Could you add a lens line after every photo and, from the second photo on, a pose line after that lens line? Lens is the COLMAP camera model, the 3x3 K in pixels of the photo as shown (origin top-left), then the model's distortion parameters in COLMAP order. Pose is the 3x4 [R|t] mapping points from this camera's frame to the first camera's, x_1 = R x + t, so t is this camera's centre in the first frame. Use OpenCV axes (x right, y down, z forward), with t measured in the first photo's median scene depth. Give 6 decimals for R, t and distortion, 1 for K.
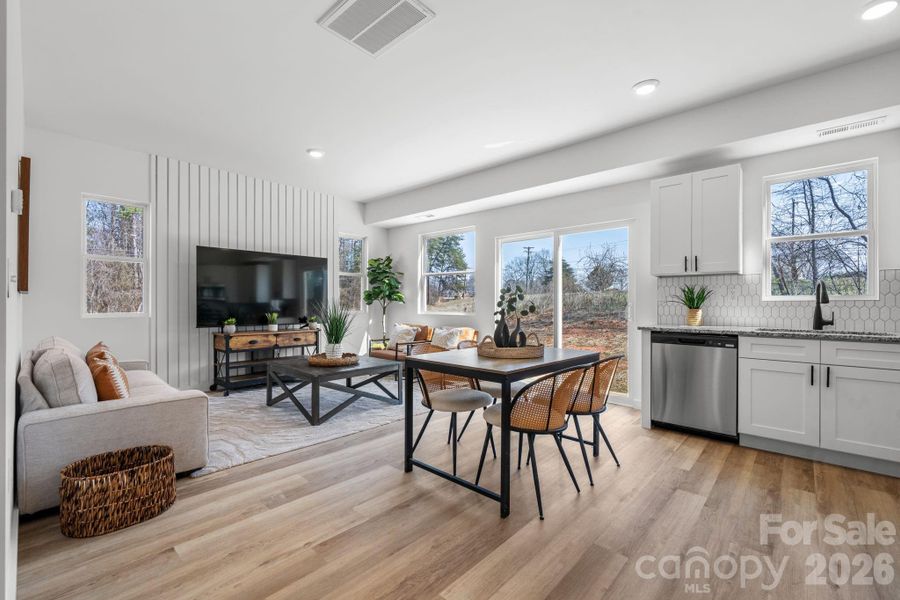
lens RADIAL K [[395.9, 0, 447.9], [0, 395.9, 304.2], [0, 0, 1]] dist [-0.001060, -0.000232]
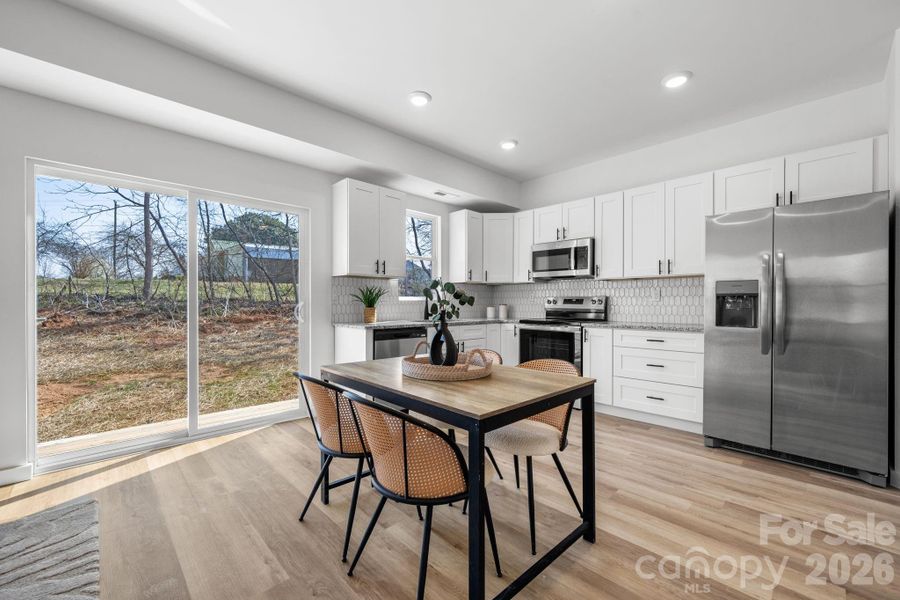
lens RADIAL K [[364.6, 0, 449.8], [0, 364.6, 305.6], [0, 0, 1]] dist [0.003228, -0.000439]
pose [[0.068869, -0.011002, 0.997565, -0.307661], [0.000264, 0.999939, 0.011010, -0.003686], [-0.997626, -0.000495, 0.068867, 0.551211]]
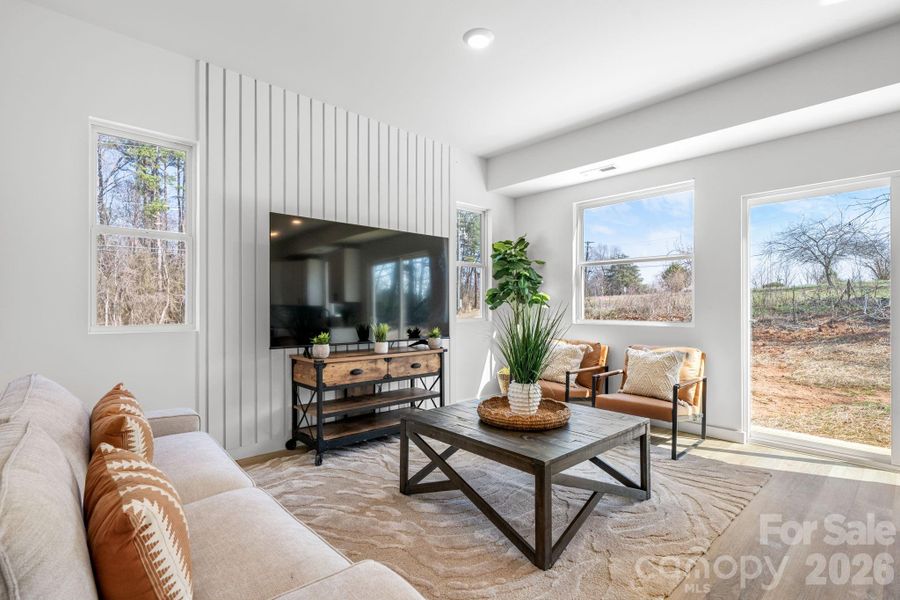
lens RADIAL K [[439.9, 0, 447.4], [0, 439.9, 307.6], [0, 0, 1]] dist [0.000718, -0.000401]
pose [[0.996181, -0.001584, -0.087303, -0.305221], [0.001543, 0.999999, -0.000536, -0.002453], [0.087304, 0.000399, 0.996182, 0.354574]]
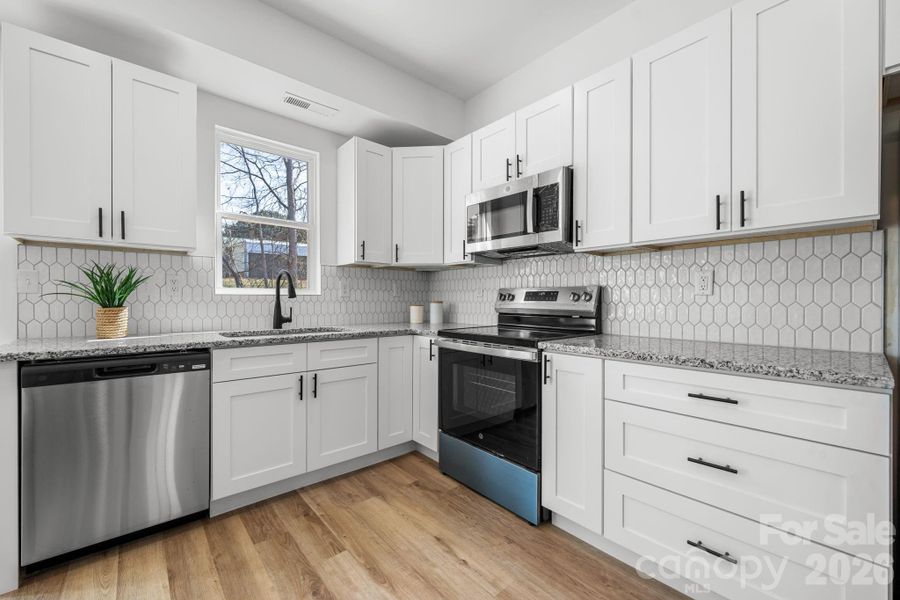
lens RADIAL K [[364.6, 0, 446.8], [0, 364.6, 301.8], [0, 0, 1]] dist [0.003228, -0.000439]
pose [[0.125358, -0.007855, 0.992081, 0.132760], [0.000501, 0.999969, 0.007854, -0.000120], [-0.992111, -0.000488, 0.125358, 0.362993]]
